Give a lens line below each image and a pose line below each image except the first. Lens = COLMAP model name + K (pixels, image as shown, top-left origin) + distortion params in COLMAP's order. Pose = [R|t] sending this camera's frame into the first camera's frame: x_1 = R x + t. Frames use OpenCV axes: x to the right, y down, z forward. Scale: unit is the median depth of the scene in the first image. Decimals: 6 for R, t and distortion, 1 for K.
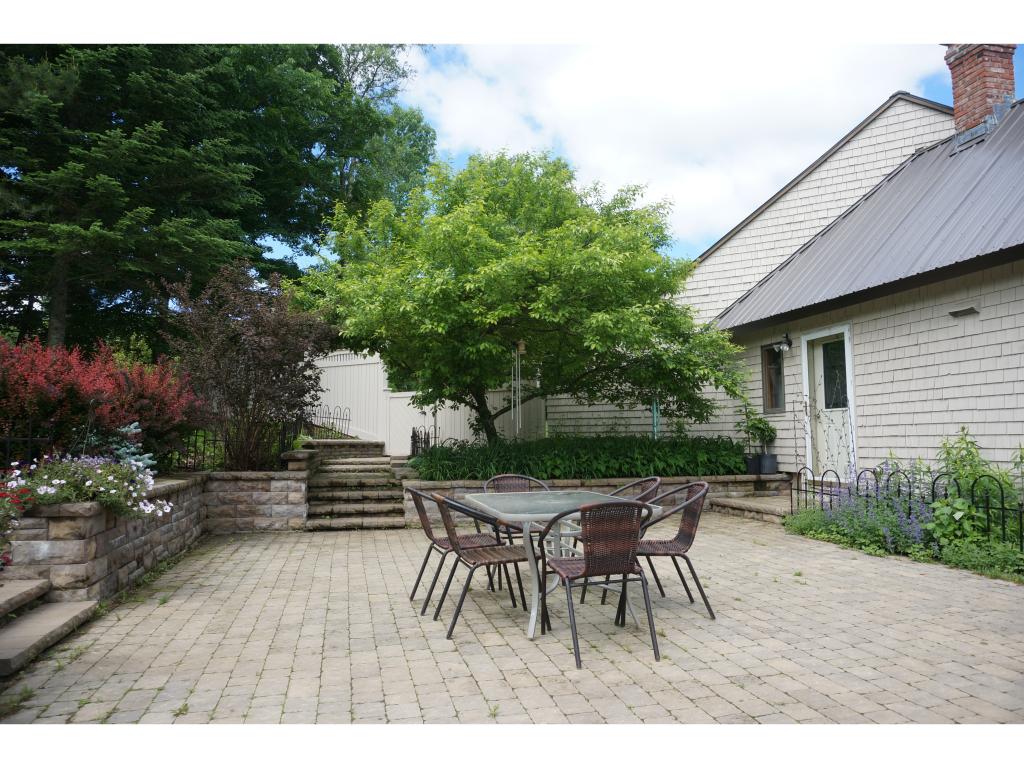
lens RADIAL K [[696.0, 0, 512.4], [0, 696.0, 382.3], [0, 0, 1]] dist [-0.044895, 0.051579]
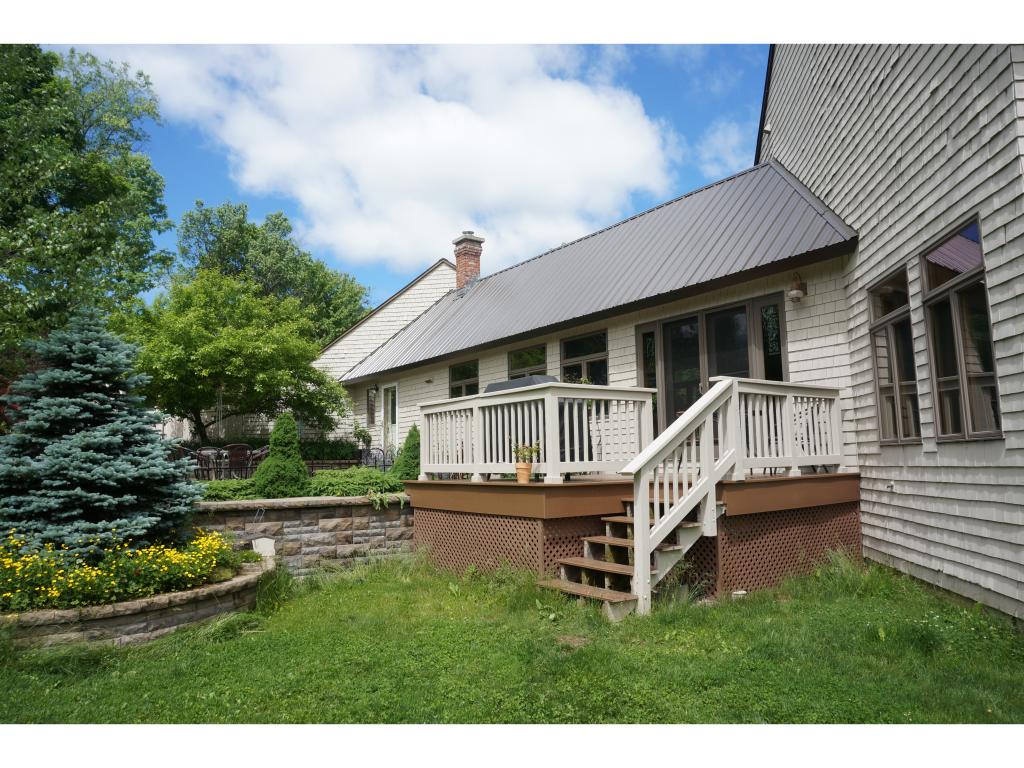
lens RADIAL K [[696.0, 0, 507.2], [0, 696.0, 392.8], [0, 0, 1]] dist [-0.044895, 0.051579]
pose [[0.931446, 0.033207, 0.362360, 0.048873], [-0.025816, 0.999349, -0.025221, -0.009161], [-0.362961, 0.014137, 0.931697, -0.903612]]
